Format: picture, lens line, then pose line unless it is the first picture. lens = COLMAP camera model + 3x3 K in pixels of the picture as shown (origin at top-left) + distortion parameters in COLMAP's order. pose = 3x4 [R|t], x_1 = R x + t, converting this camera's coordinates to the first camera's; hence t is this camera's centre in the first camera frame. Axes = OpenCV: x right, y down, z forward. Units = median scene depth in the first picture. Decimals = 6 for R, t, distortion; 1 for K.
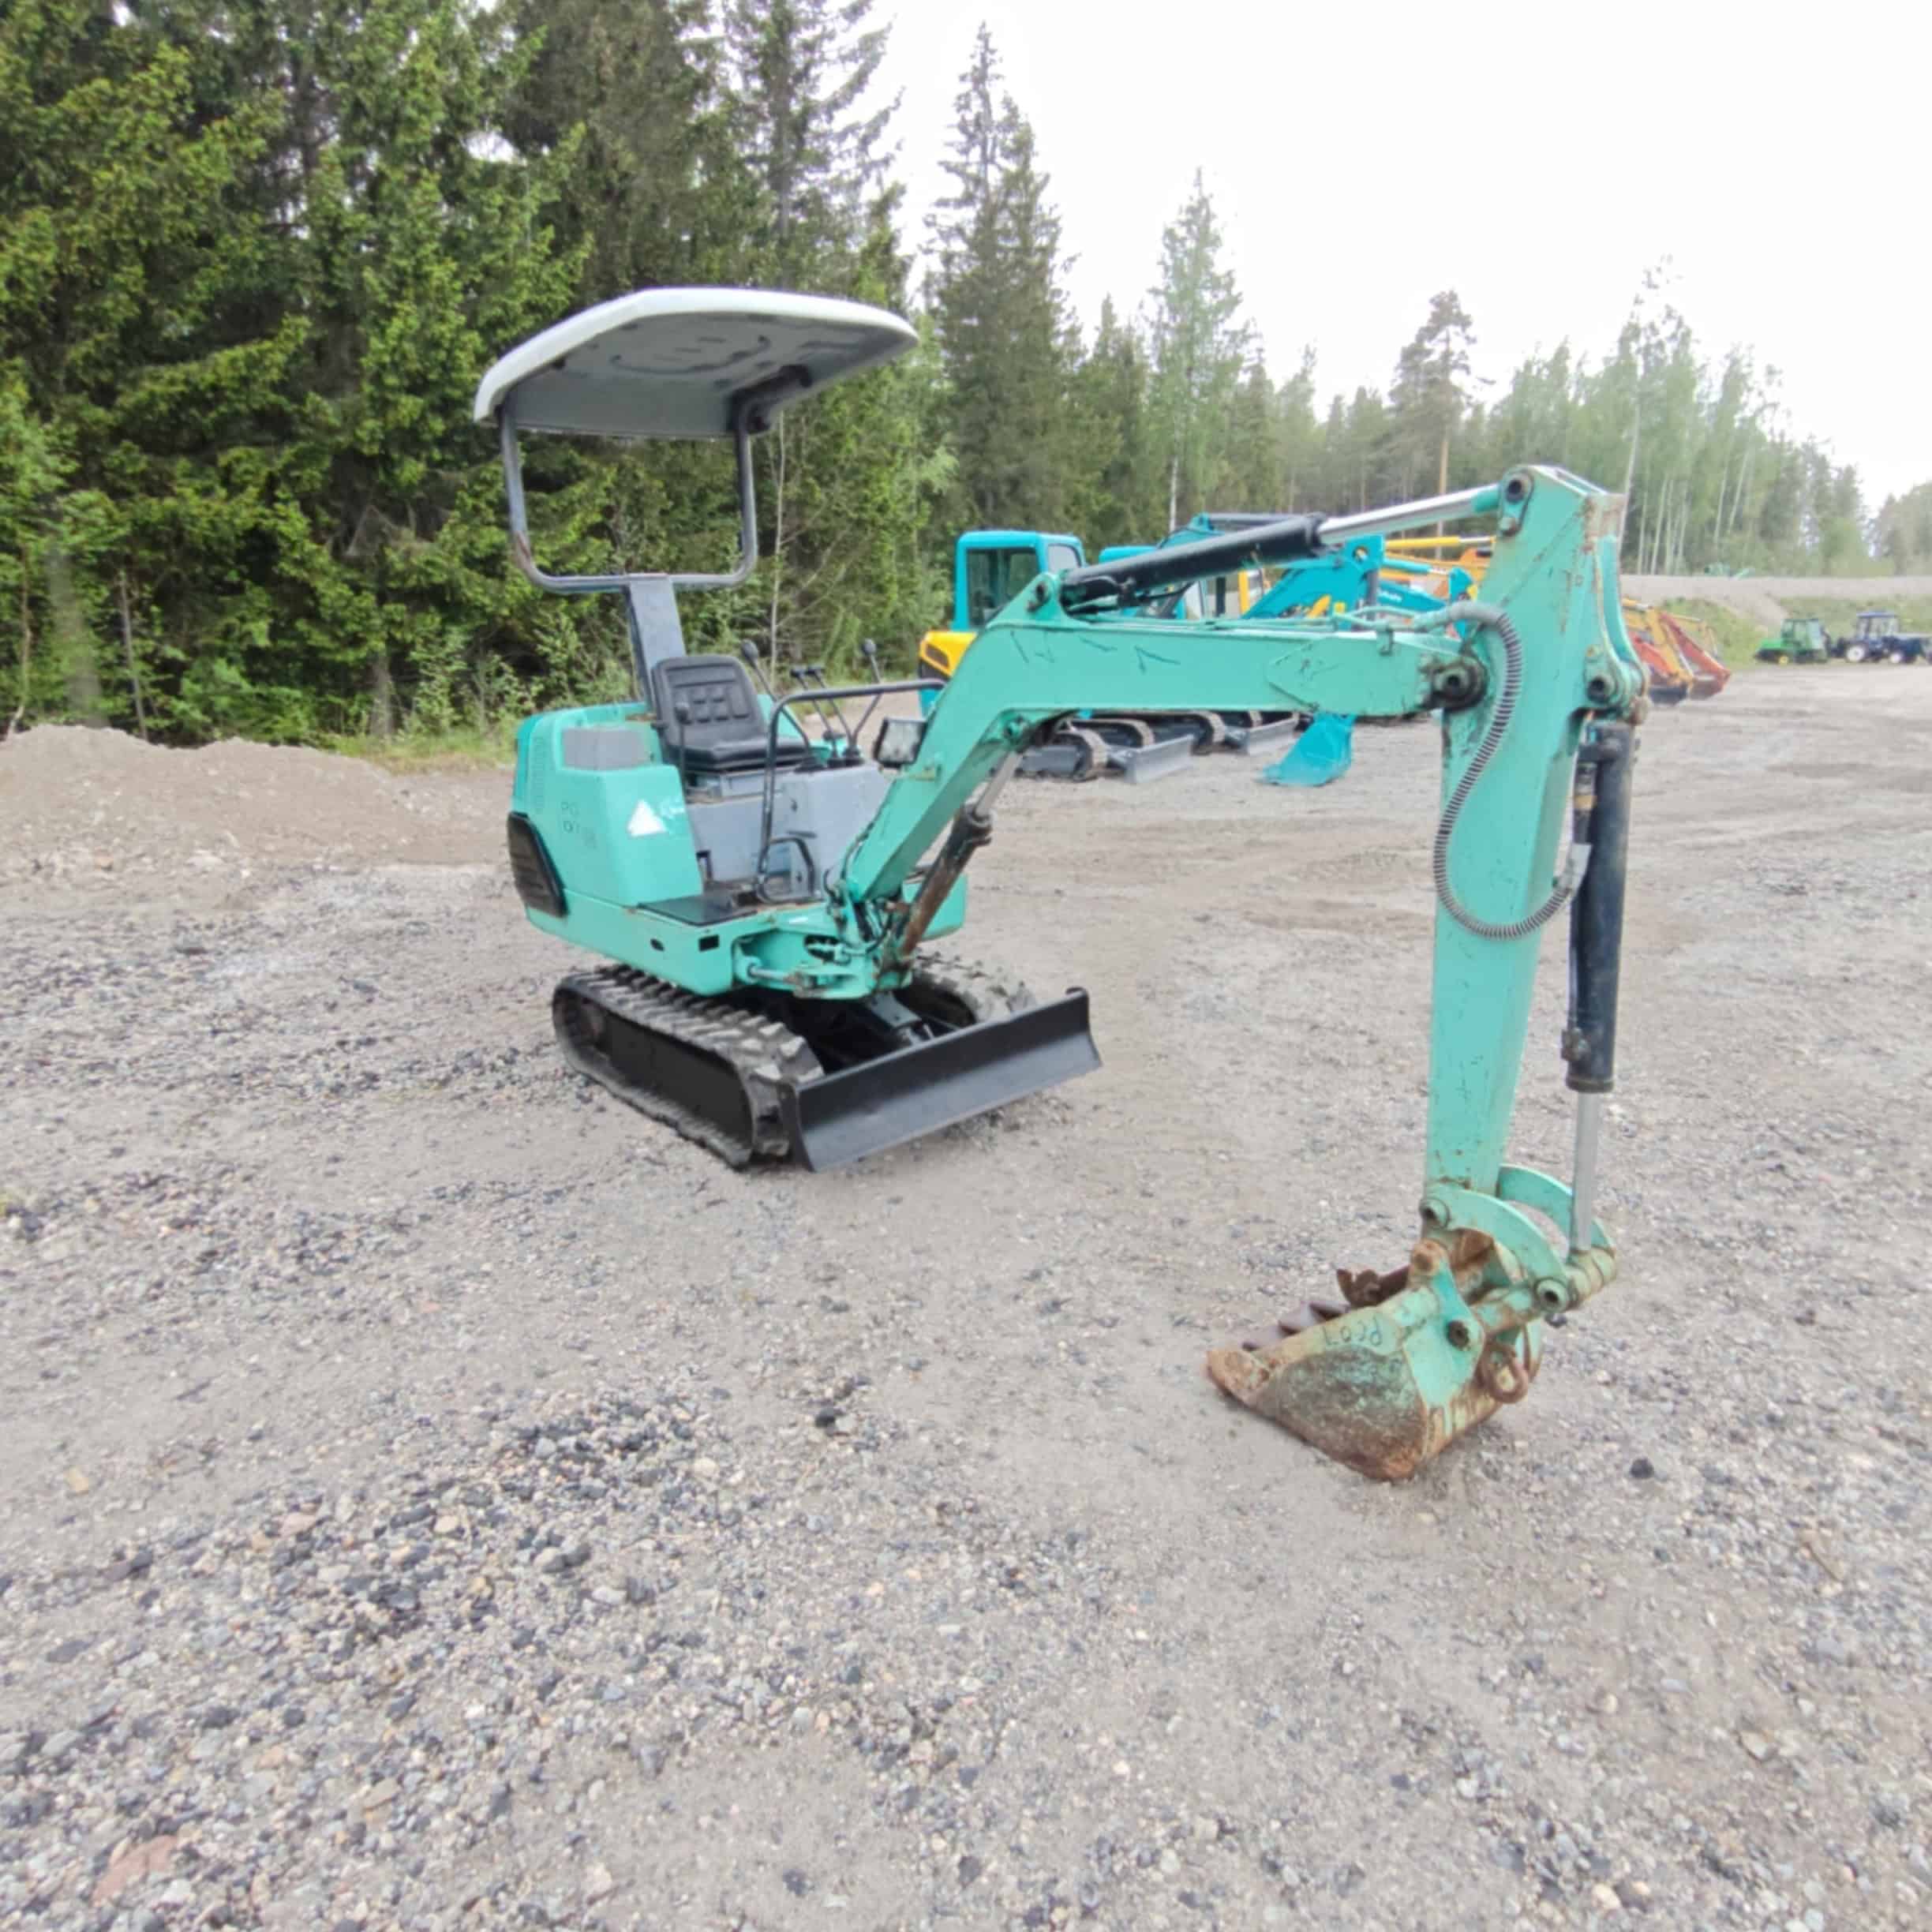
lens RADIAL K [[1249.8, 0, 977.2], [0, 1249.8, 980.5], [0, 0, 1]] dist [0.006036, -0.000621]
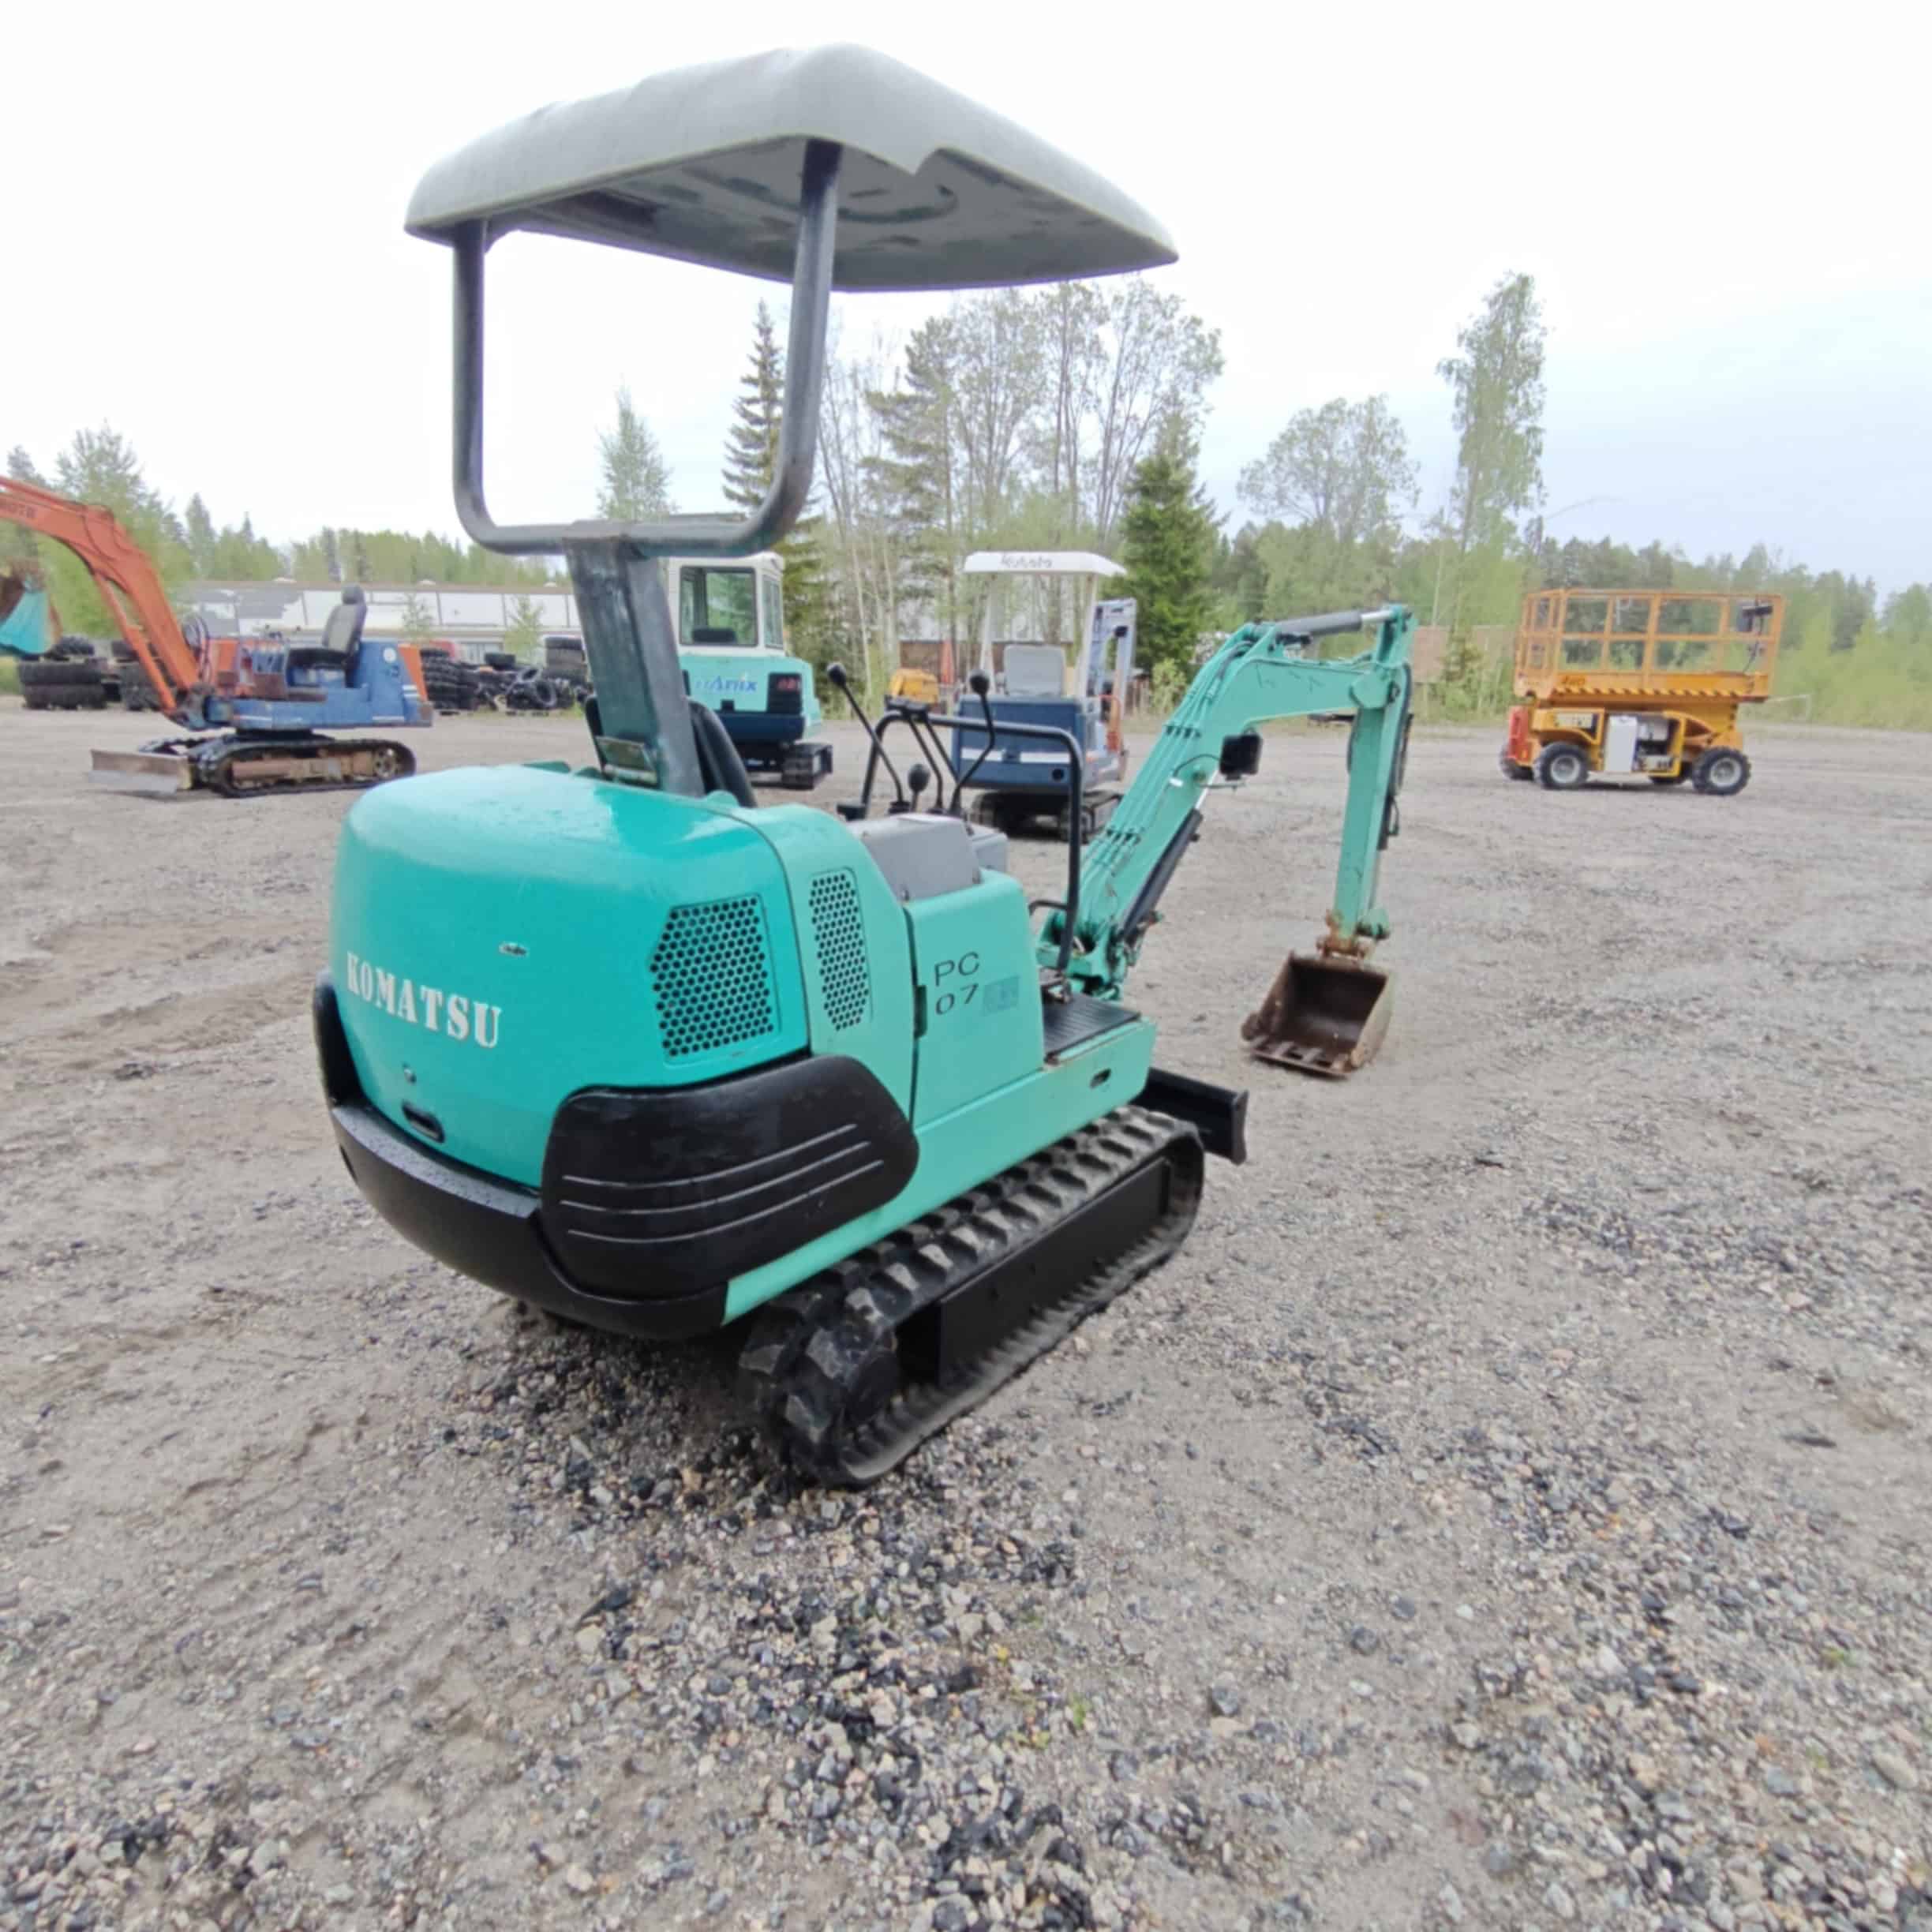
lens RADIAL K [[1217.7, 0, 1002.9], [0, 1217.7, 974.8], [0, 0, 1]] dist [0.006133, -0.002901]
pose [[-0.236012, -0.240664, 0.941477, -0.203140], [0.238652, 0.924820, 0.296232, -0.069923], [-0.941989, 0.294600, -0.160834, 0.258139]]
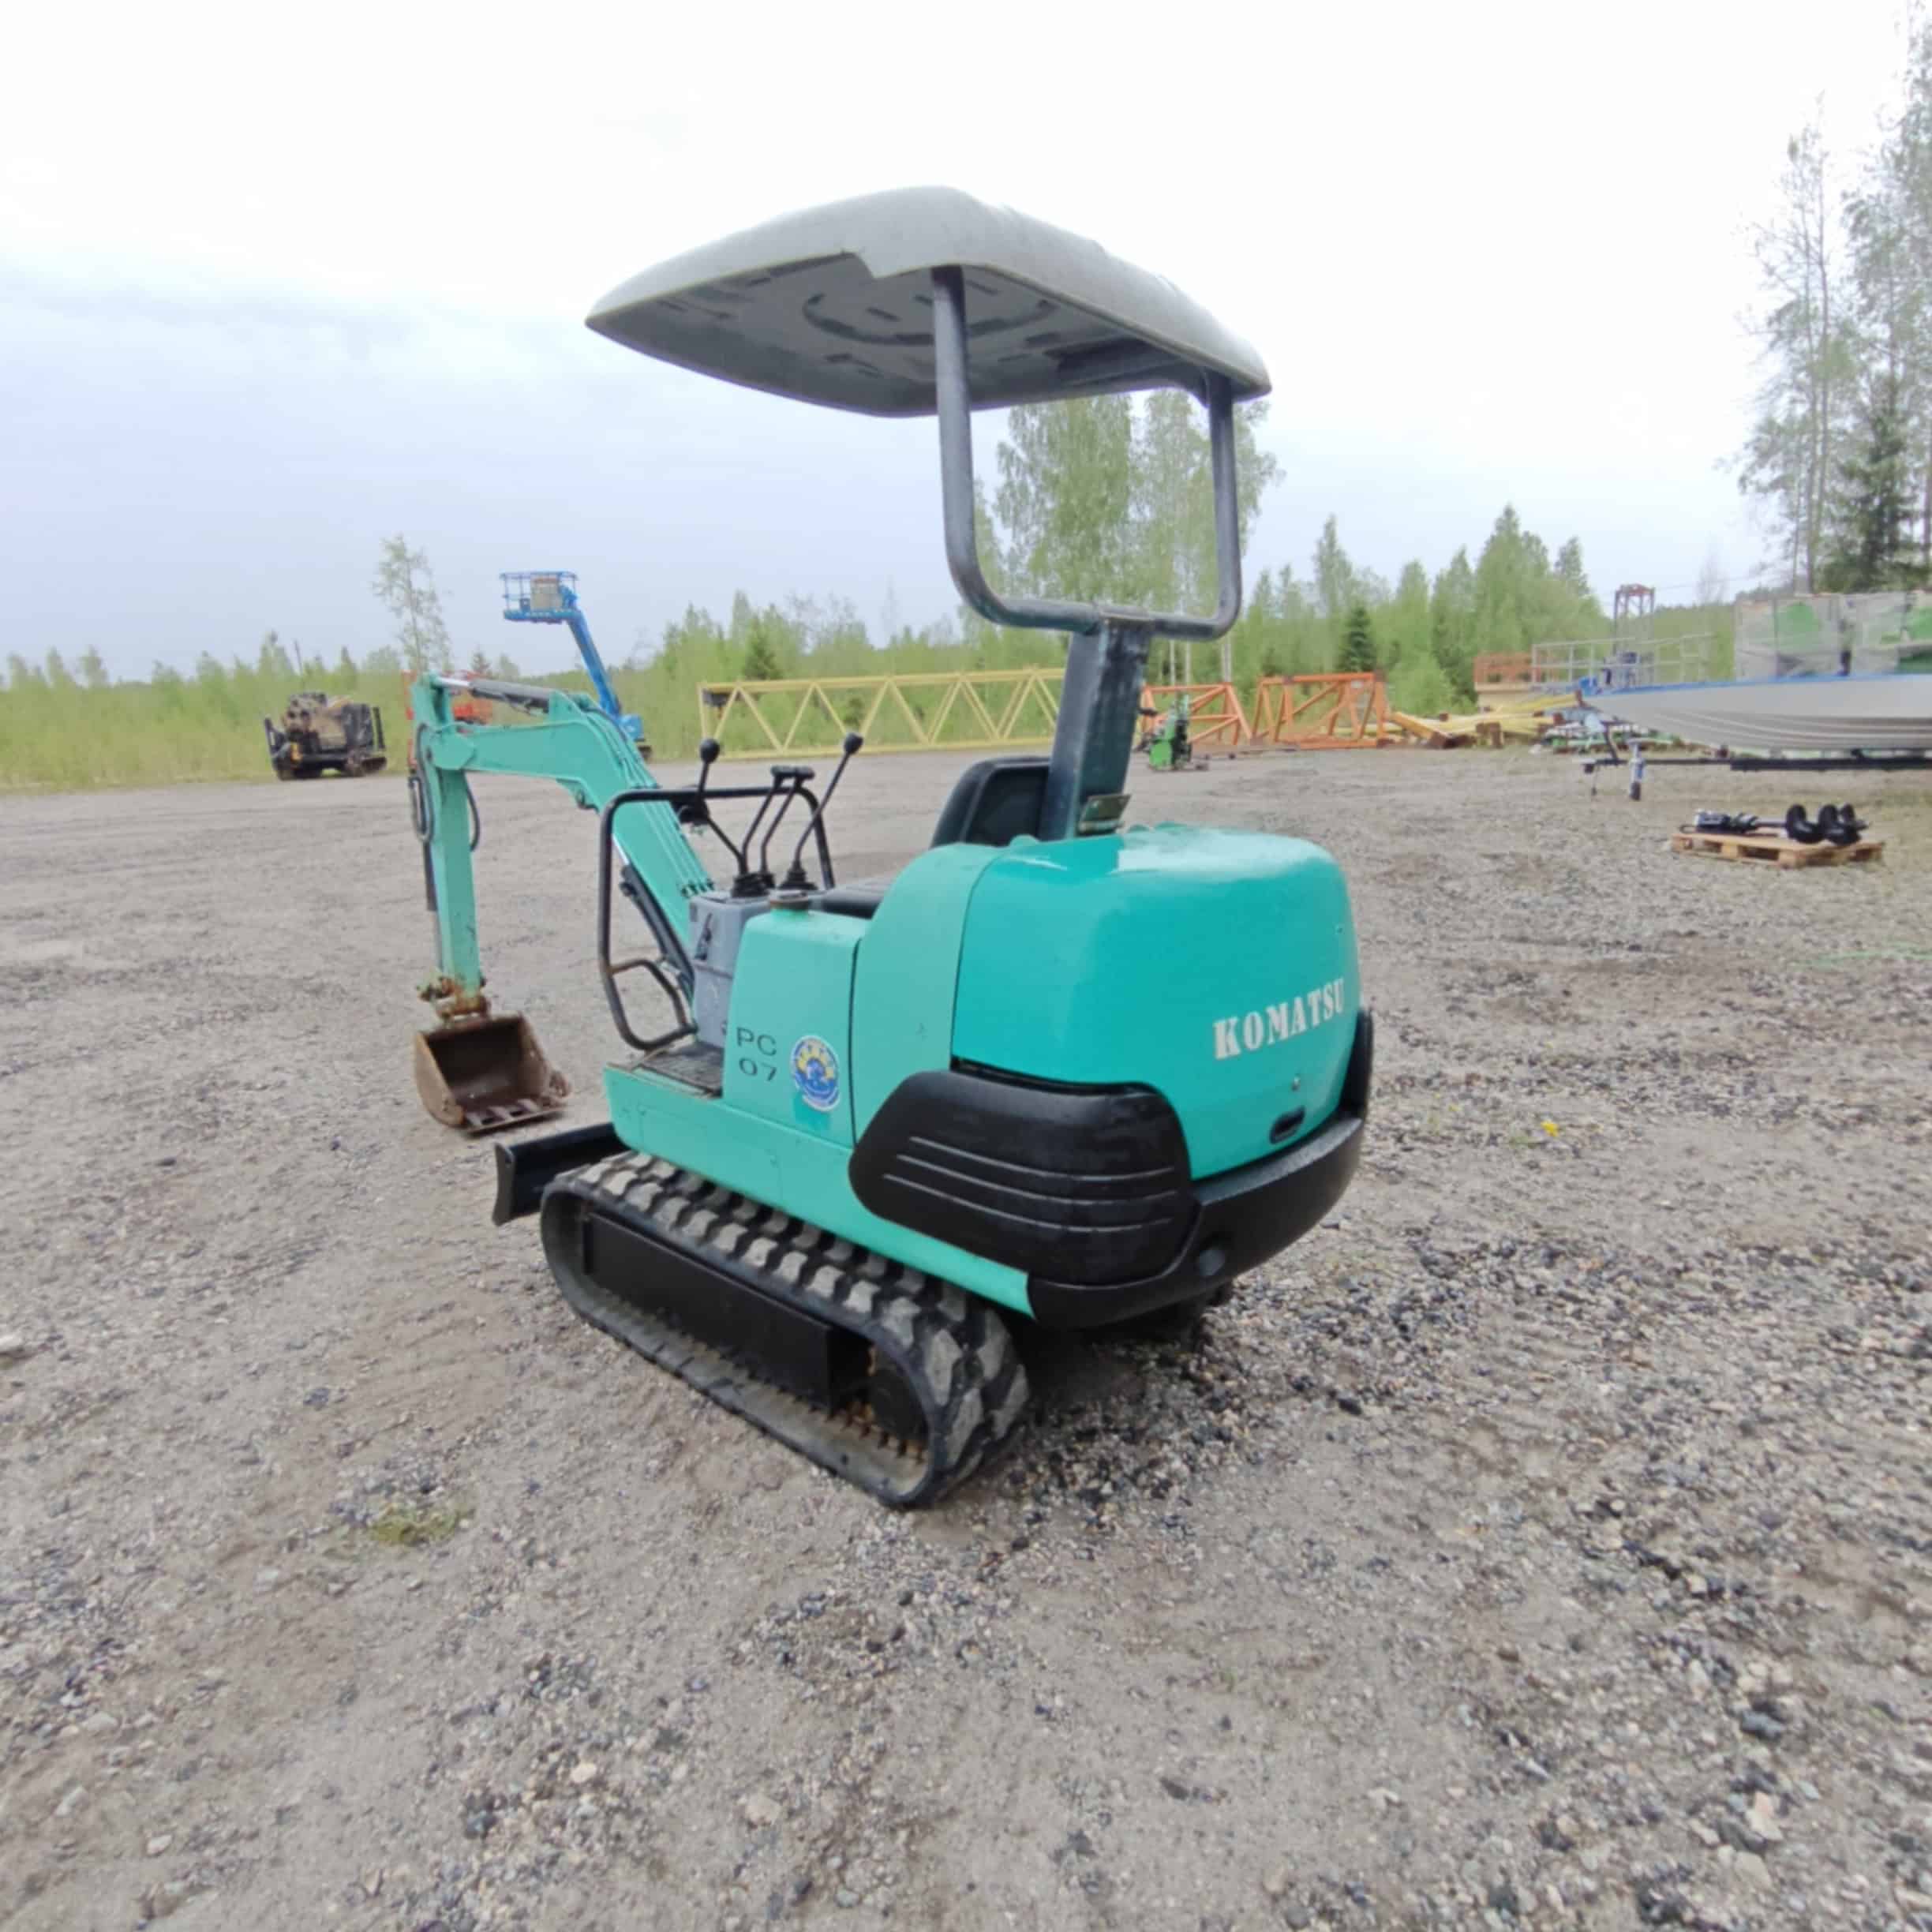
lens RADIAL K [[1206.1, 0, 971.4], [0, 1206.1, 977.3], [0, 0, 1]] dist [0.002752, -0.000626]
pose [[-0.988951, 0.076899, -0.126740, -0.032607], [0.008031, 0.881474, 0.472164, -0.112626], [0.148027, 0.465929, -0.872352, 0.399164]]
